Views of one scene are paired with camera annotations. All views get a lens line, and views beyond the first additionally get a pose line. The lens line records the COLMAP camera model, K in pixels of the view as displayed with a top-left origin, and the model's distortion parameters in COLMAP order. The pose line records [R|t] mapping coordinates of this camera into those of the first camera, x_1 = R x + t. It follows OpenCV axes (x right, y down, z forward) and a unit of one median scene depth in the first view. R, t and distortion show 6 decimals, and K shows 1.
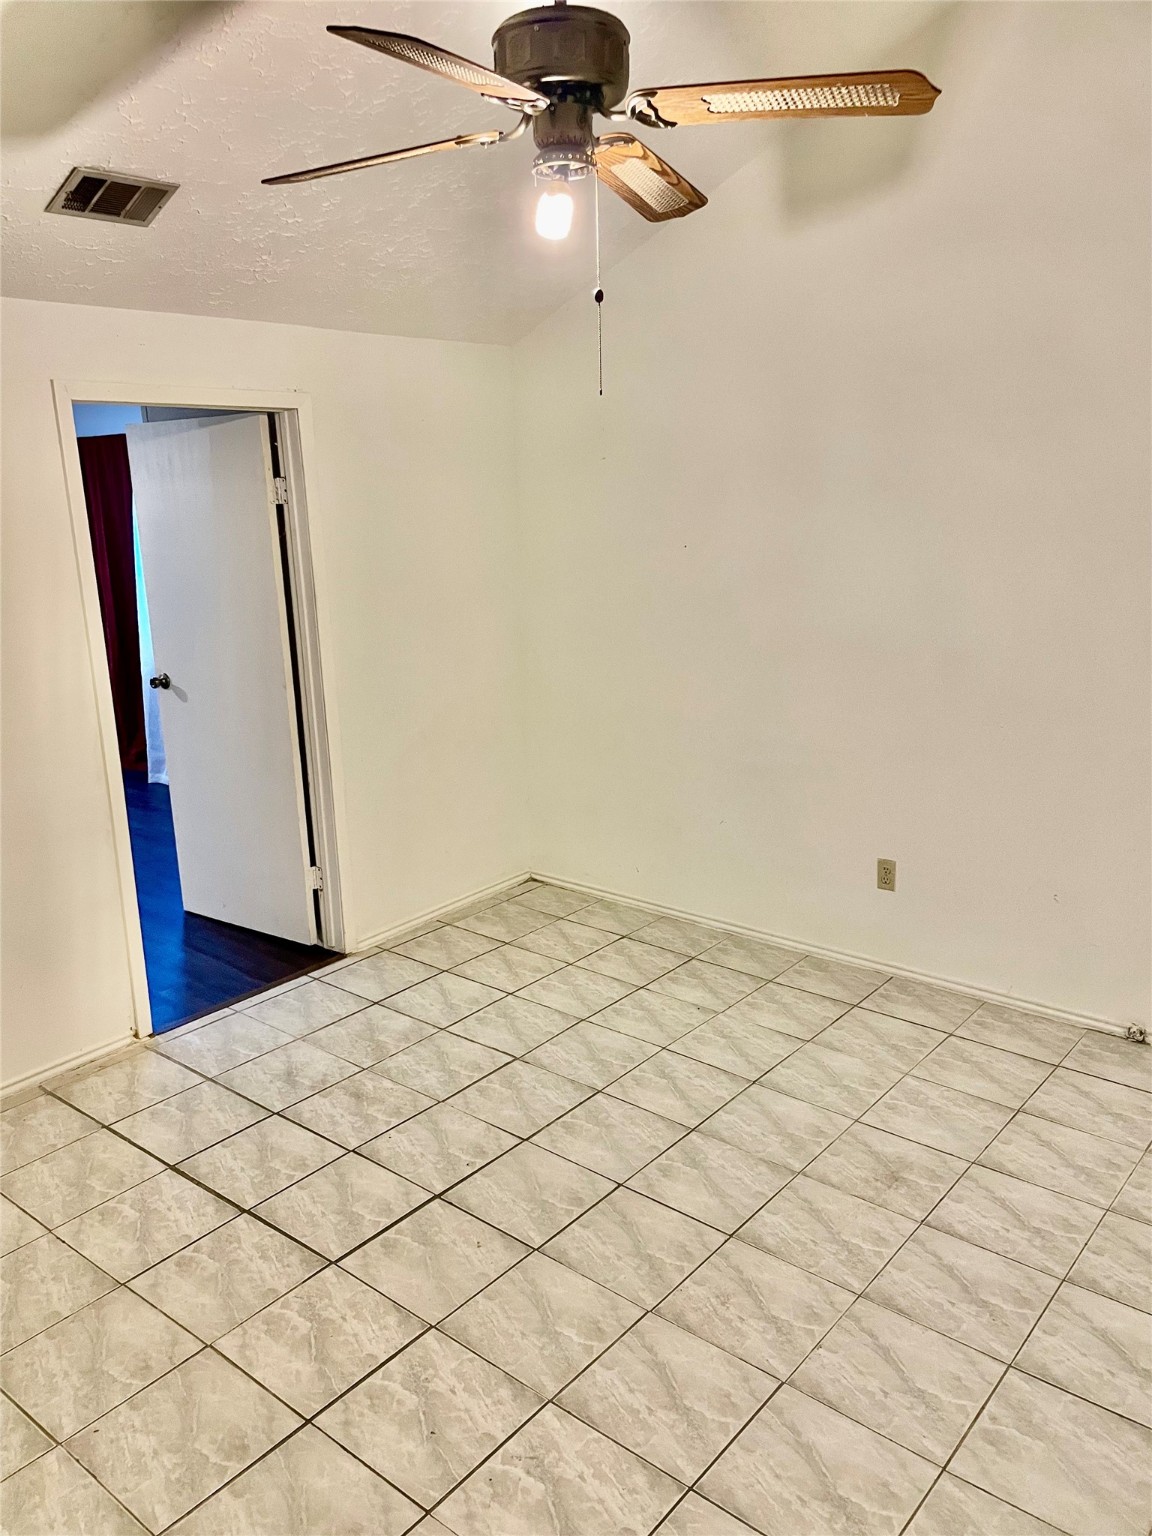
lens RADIAL K [[1164.9, 0, 568.0], [0, 1164.9, 767.4], [0, 0, 1]] dist [0.073079, -0.095484]
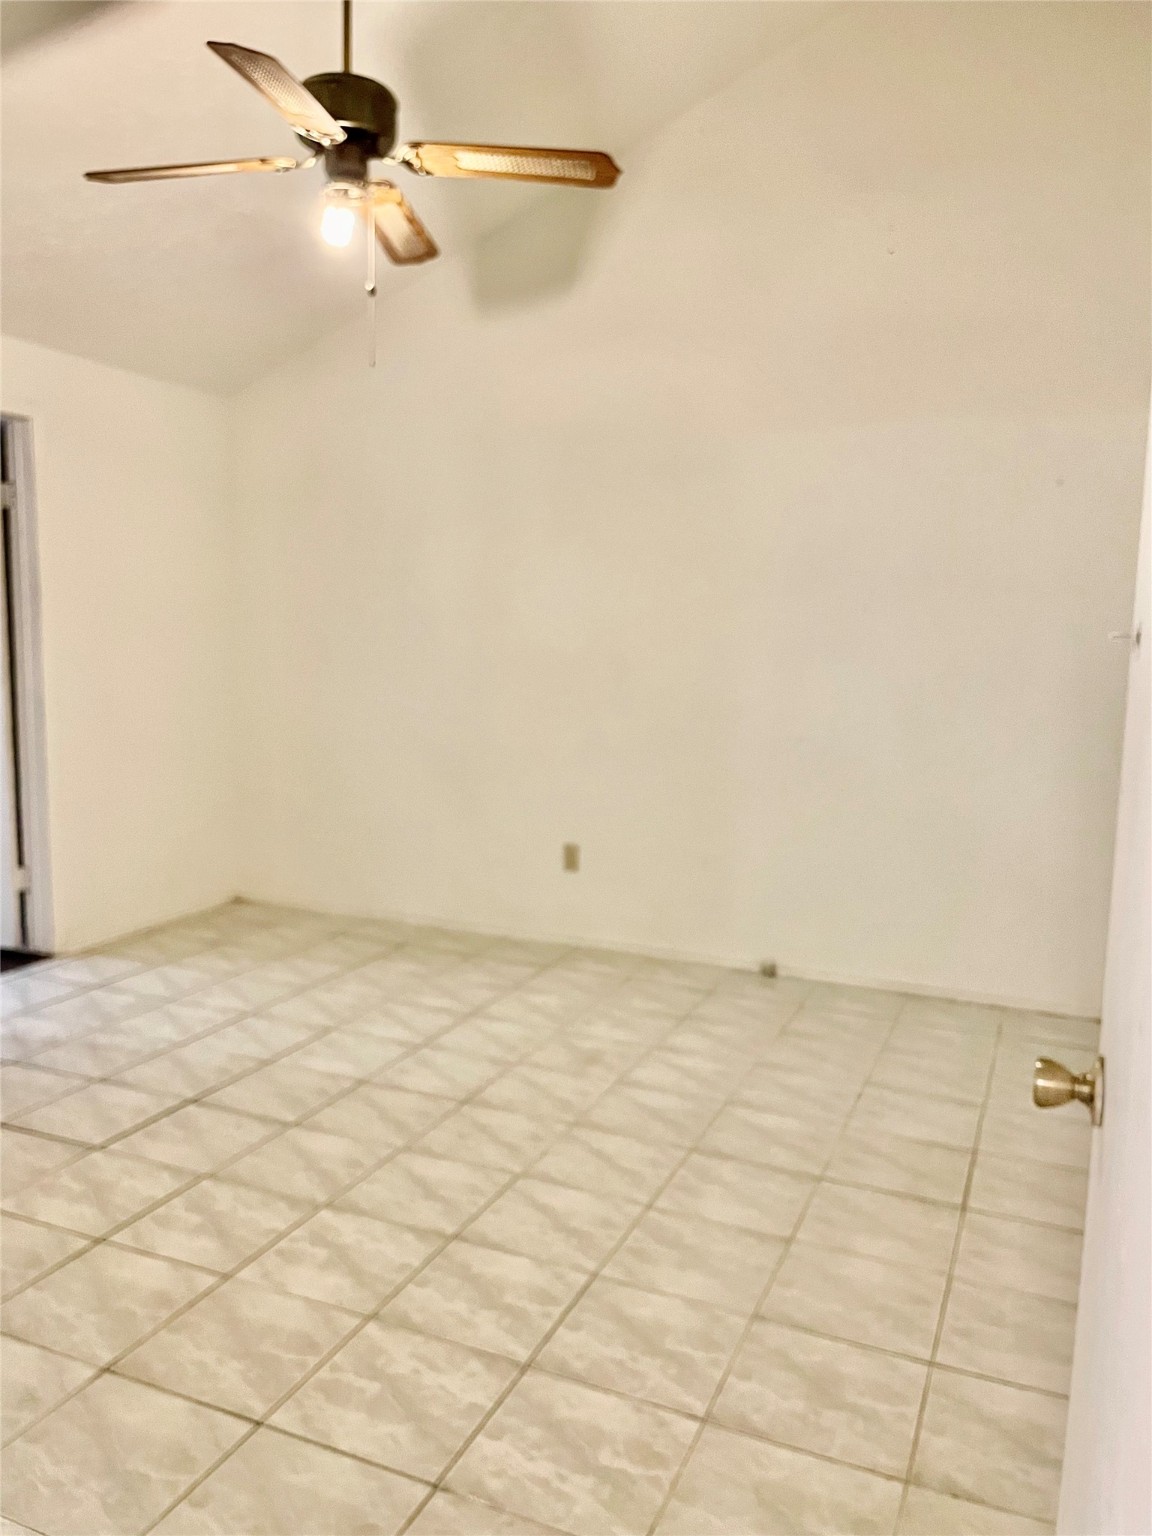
lens RADIAL K [[1164.9, 0, 582.1], [0, 1164.9, 755.4], [0, 0, 1]] dist [0.073079, -0.095484]
pose [[0.954325, 0.011598, 0.298545, -0.103805], [0.026426, 0.992053, -0.123014, 0.212012], [-0.297599, 0.125284, 0.946435, -0.183811]]
